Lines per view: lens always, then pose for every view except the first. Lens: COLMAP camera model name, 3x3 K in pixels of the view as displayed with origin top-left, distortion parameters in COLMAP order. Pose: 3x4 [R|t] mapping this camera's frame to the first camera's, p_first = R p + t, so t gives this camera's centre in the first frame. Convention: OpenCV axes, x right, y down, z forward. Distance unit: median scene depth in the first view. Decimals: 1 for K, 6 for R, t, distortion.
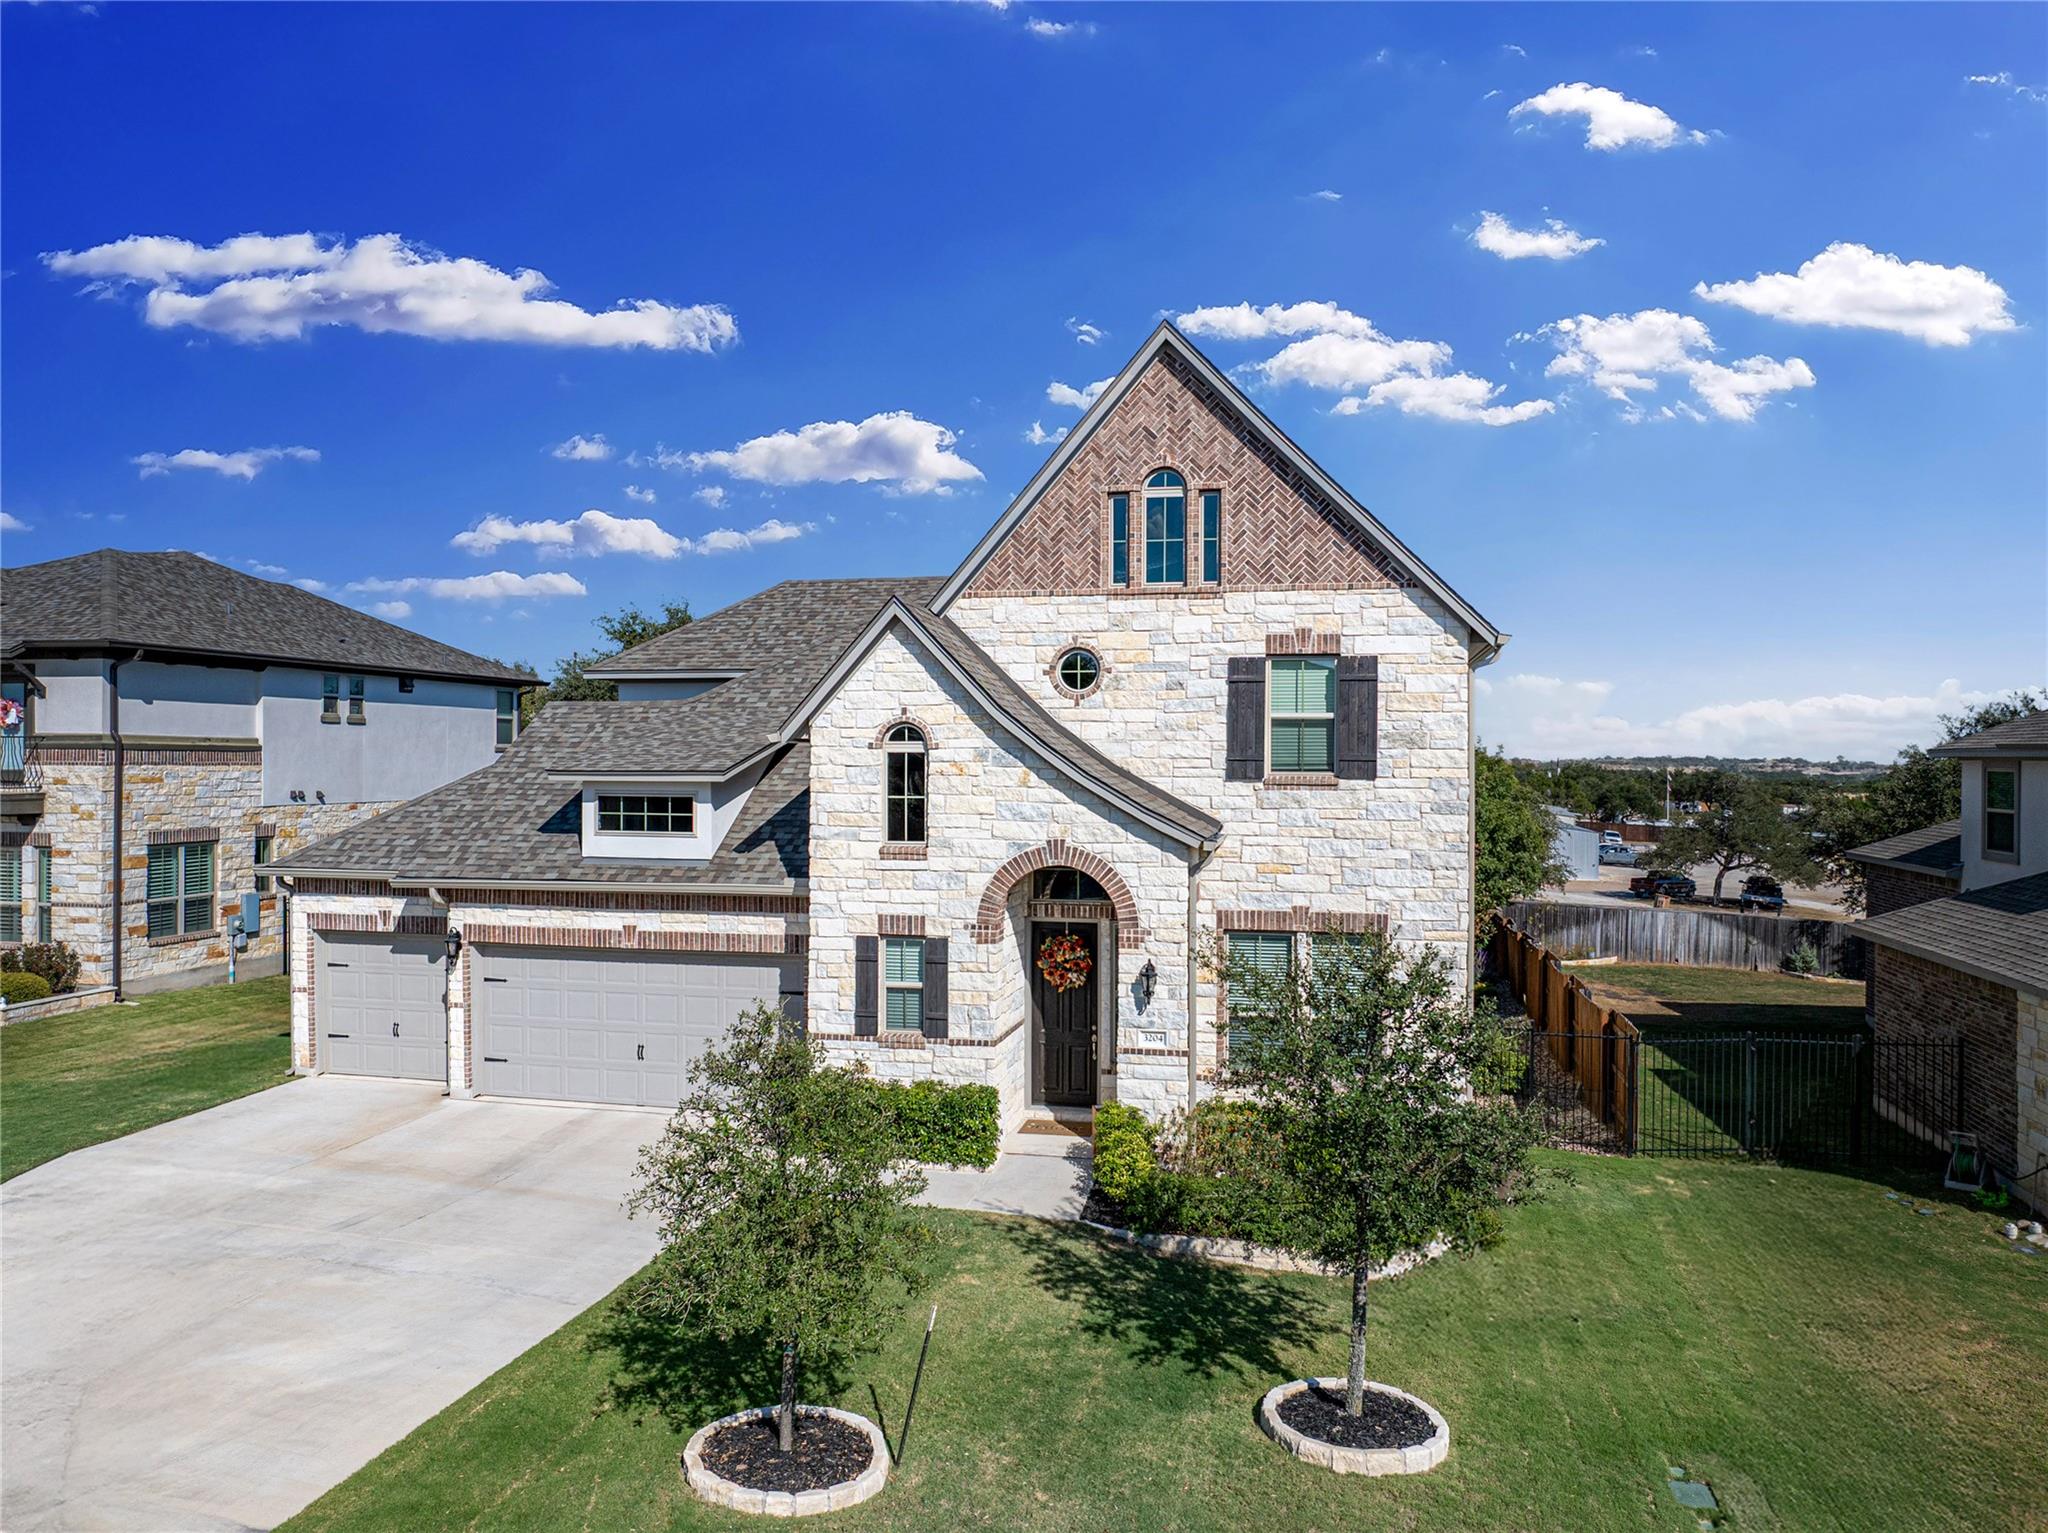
lens RADIAL K [[1429.9, 0, 1024.0], [0, 1429.9, 766.5], [0, 0, 1]] dist [-0.003861, -0.046046]
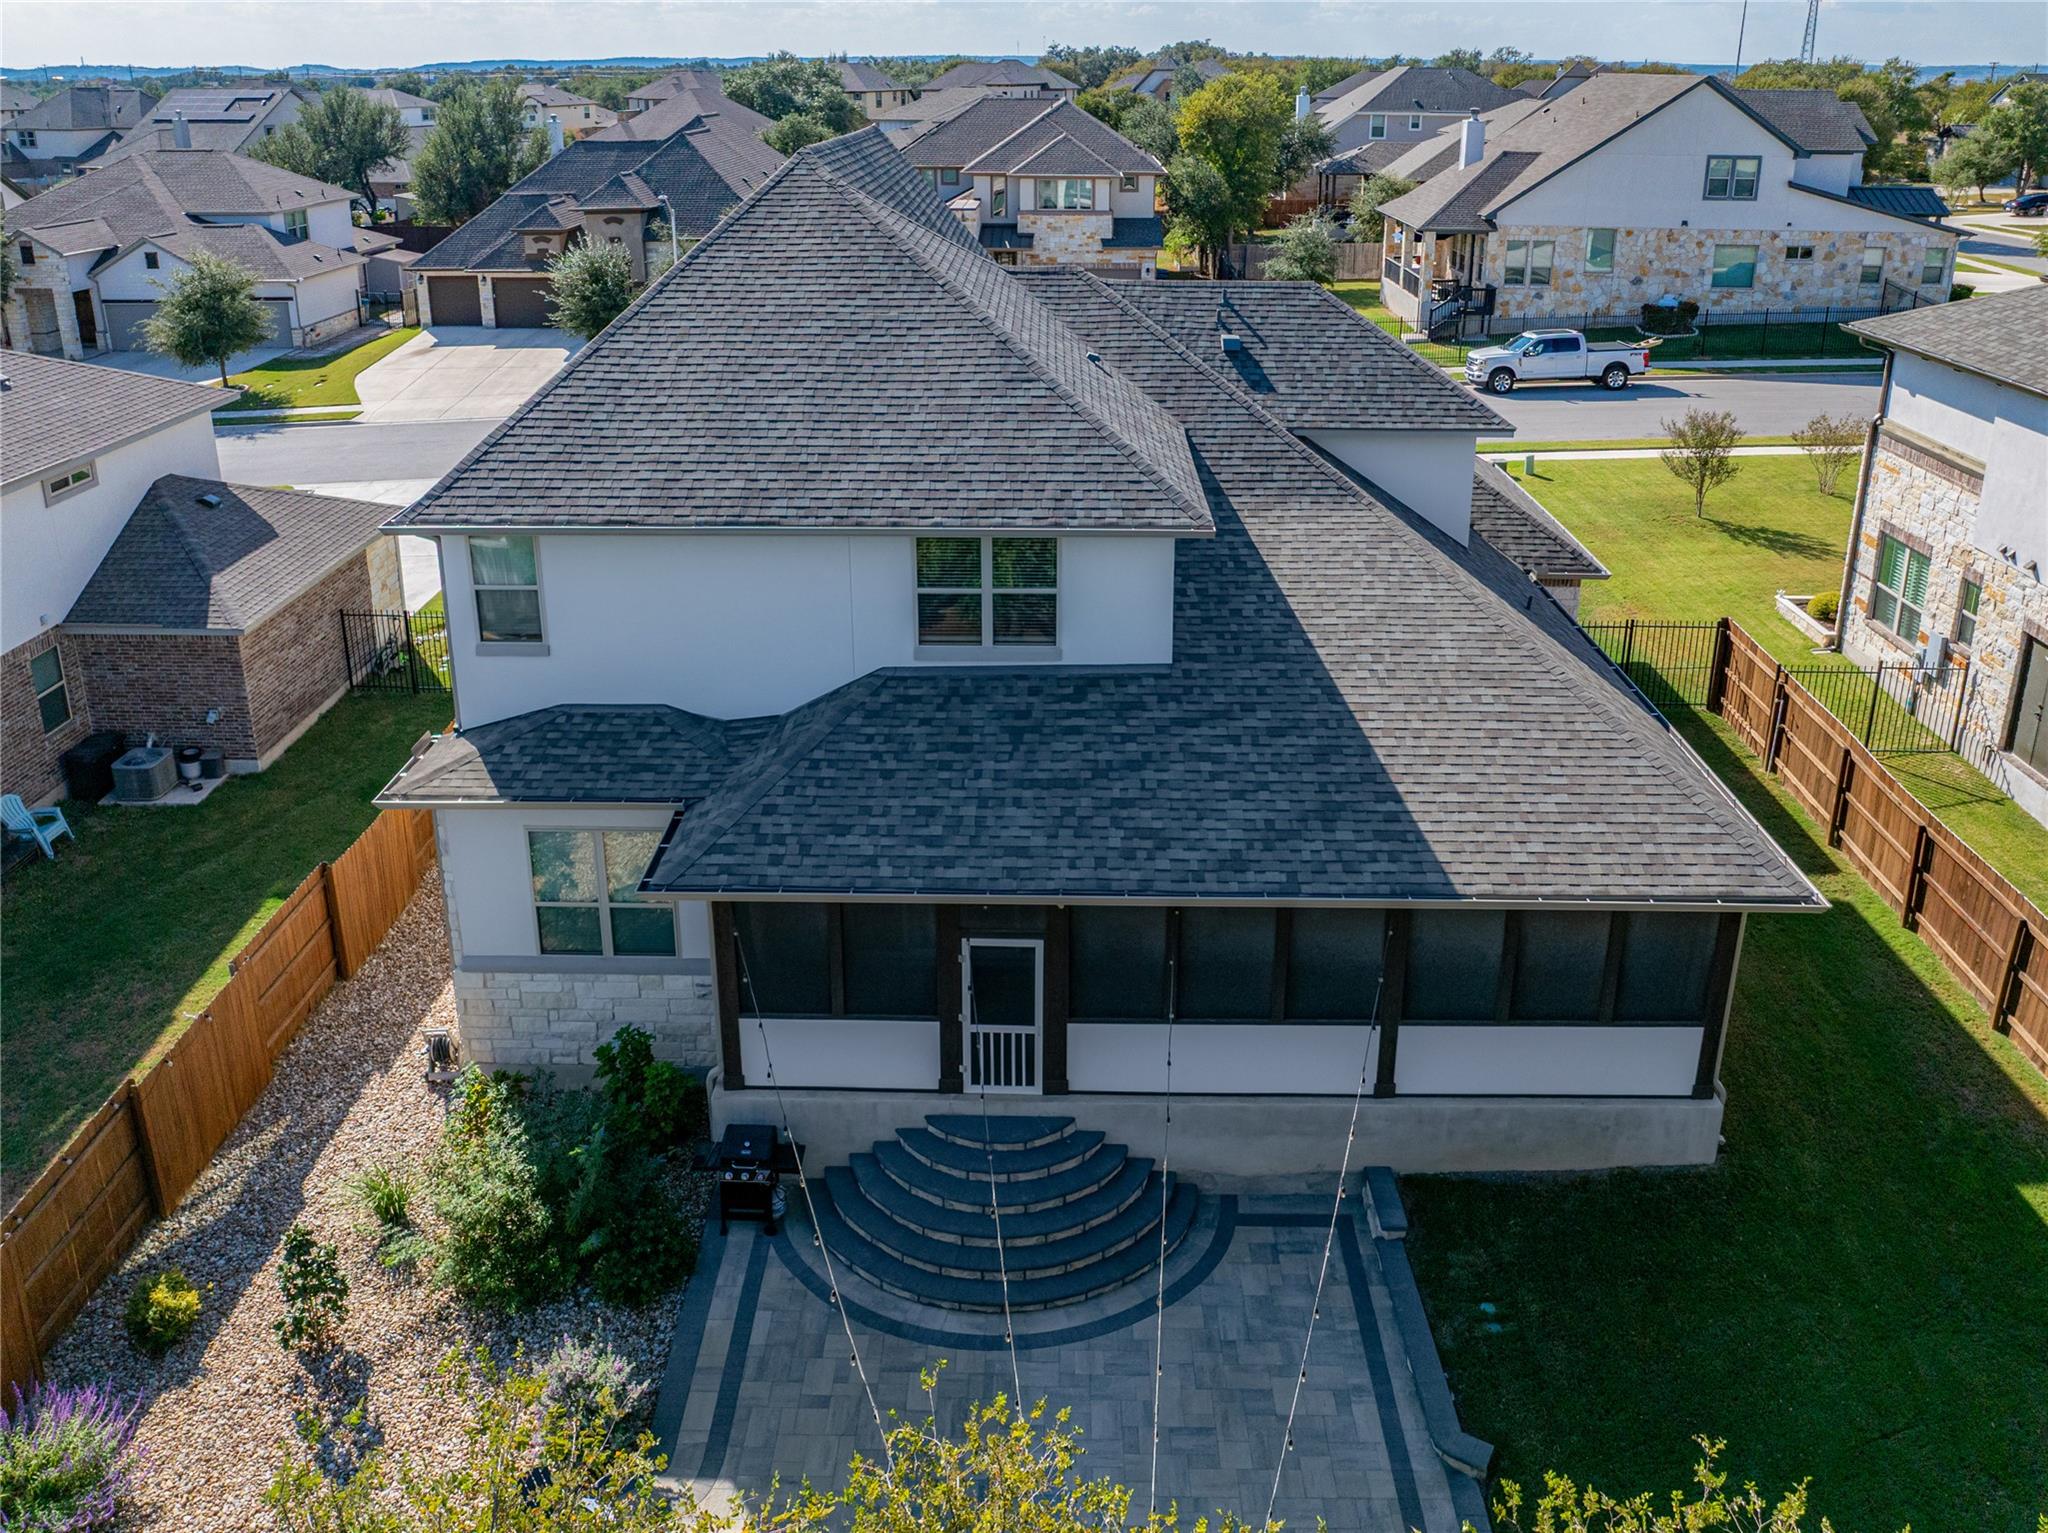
lens RADIAL K [[1502.8, 0, 1058.0], [0, 1502.8, 523.6], [0, 0, 1]] dist [0.008908, -0.059936]
pose [[-0.978819, 0.048325, -0.198941, 0.269206], [-0.013307, 0.954668, 0.297375, -0.387261], [0.204293, 0.293724, -0.933804, 2.766762]]
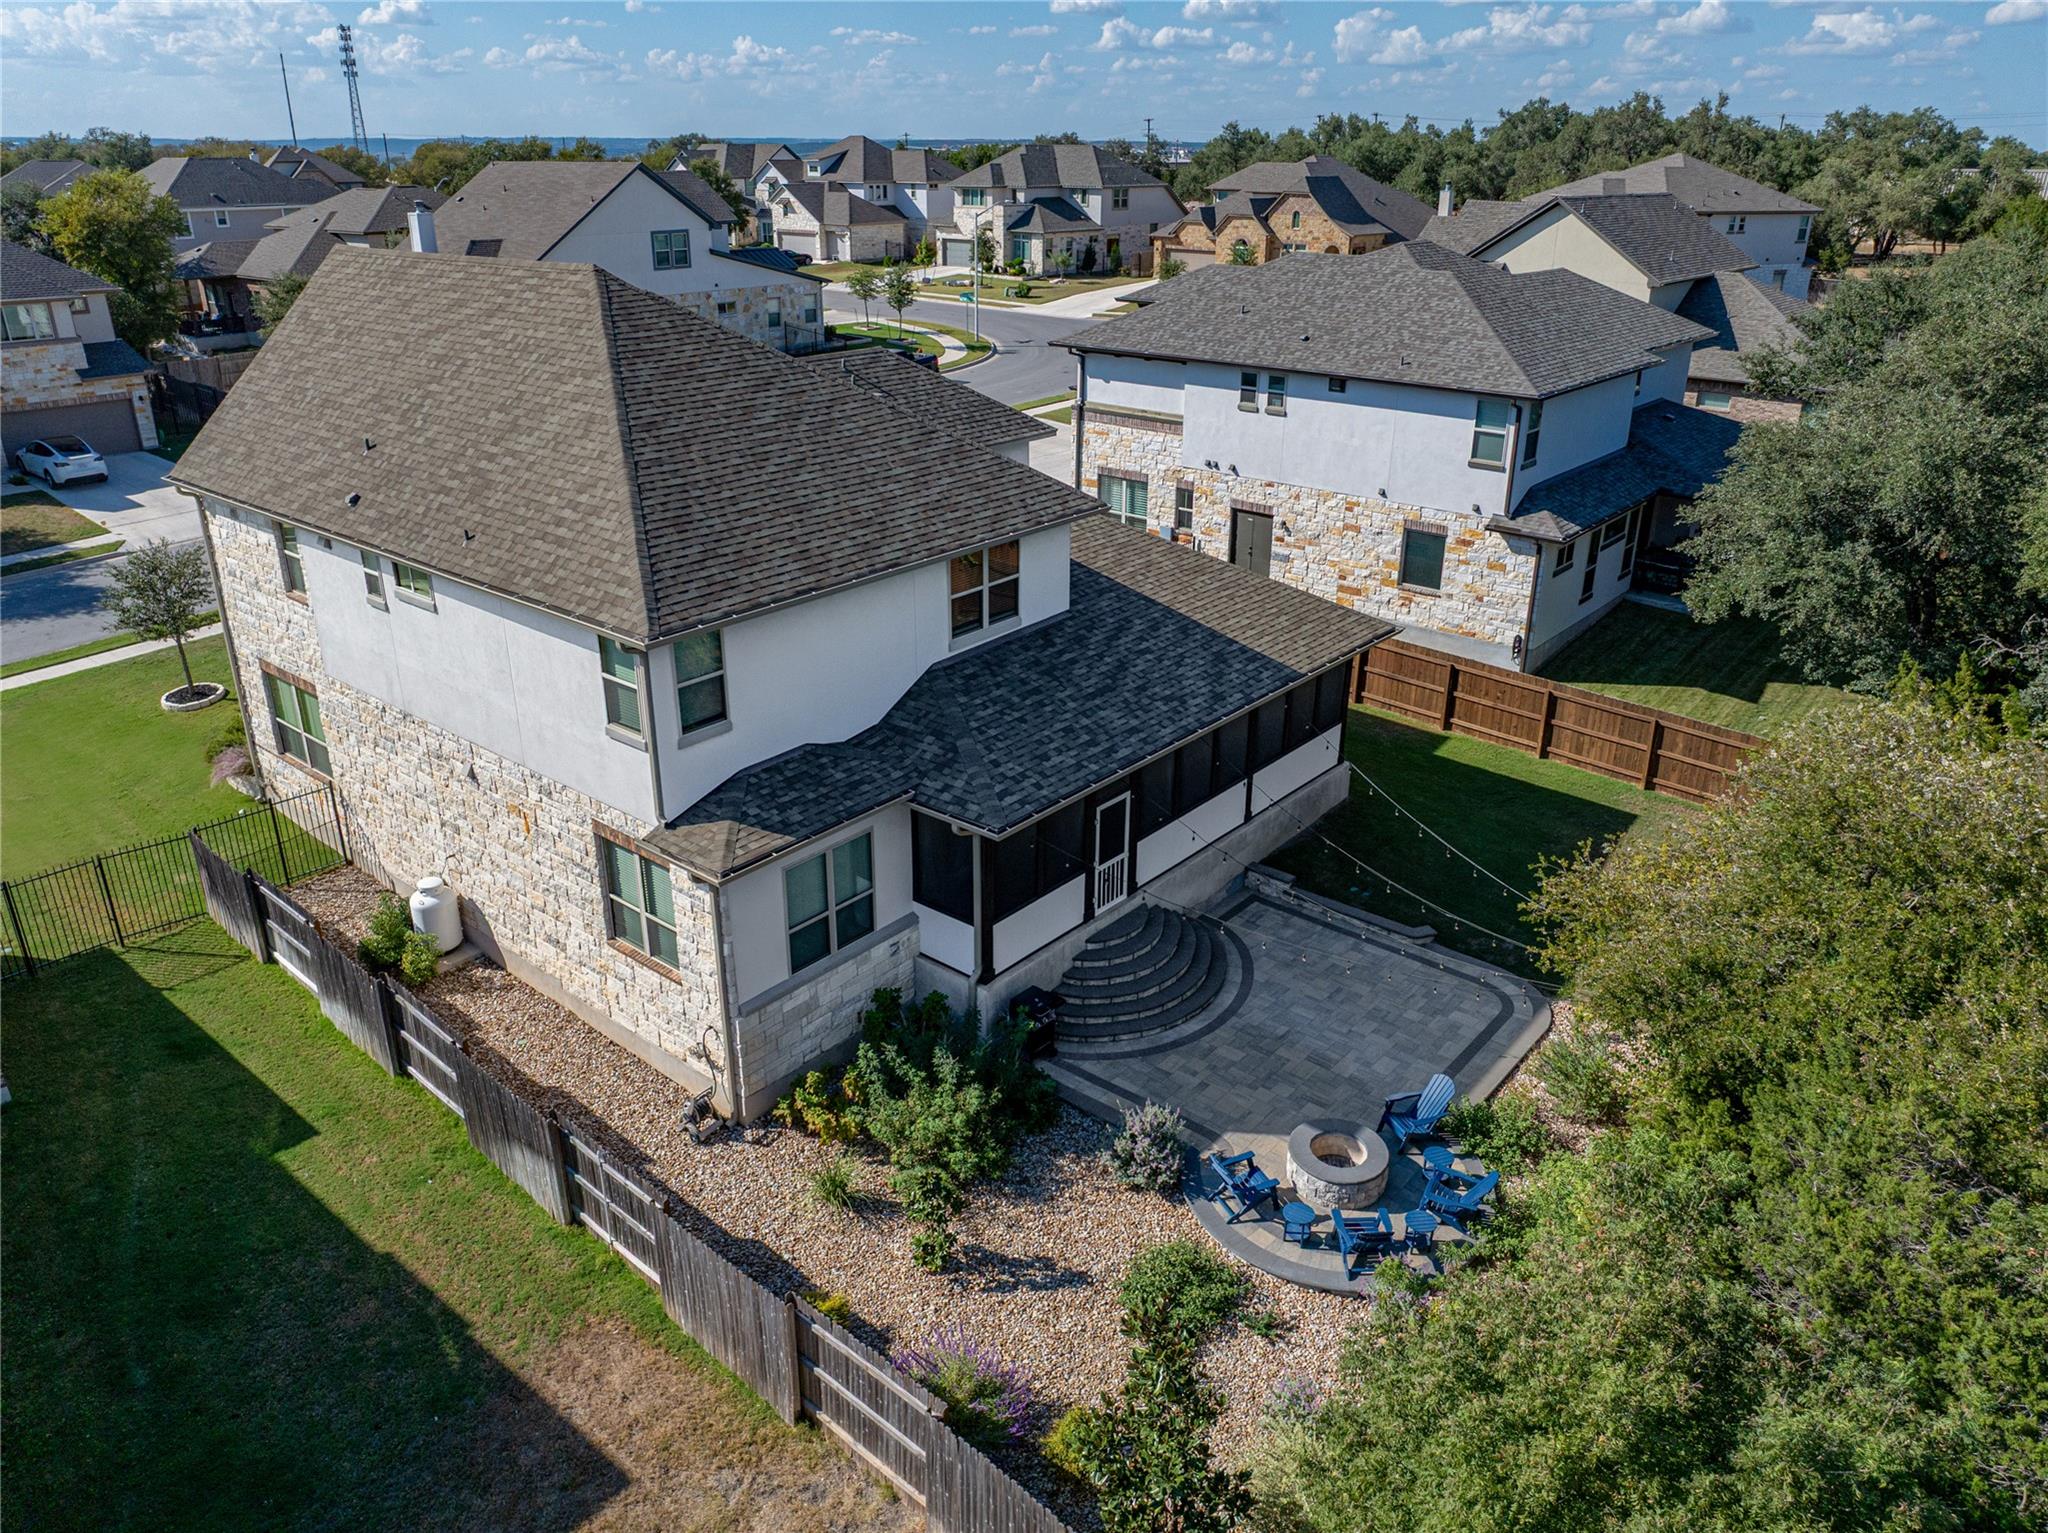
lens RADIAL K [[1429.9, 0, 1024.0], [0, 1429.9, 766.5], [0, 0, 1]] dist [-0.003861, -0.046046]
pose [[-0.472494, 0.348921, -0.809322, 1.216959], [-0.009044, 0.916325, 0.400333, -0.416175], [0.881287, 0.196475, -0.429803, 2.453350]]
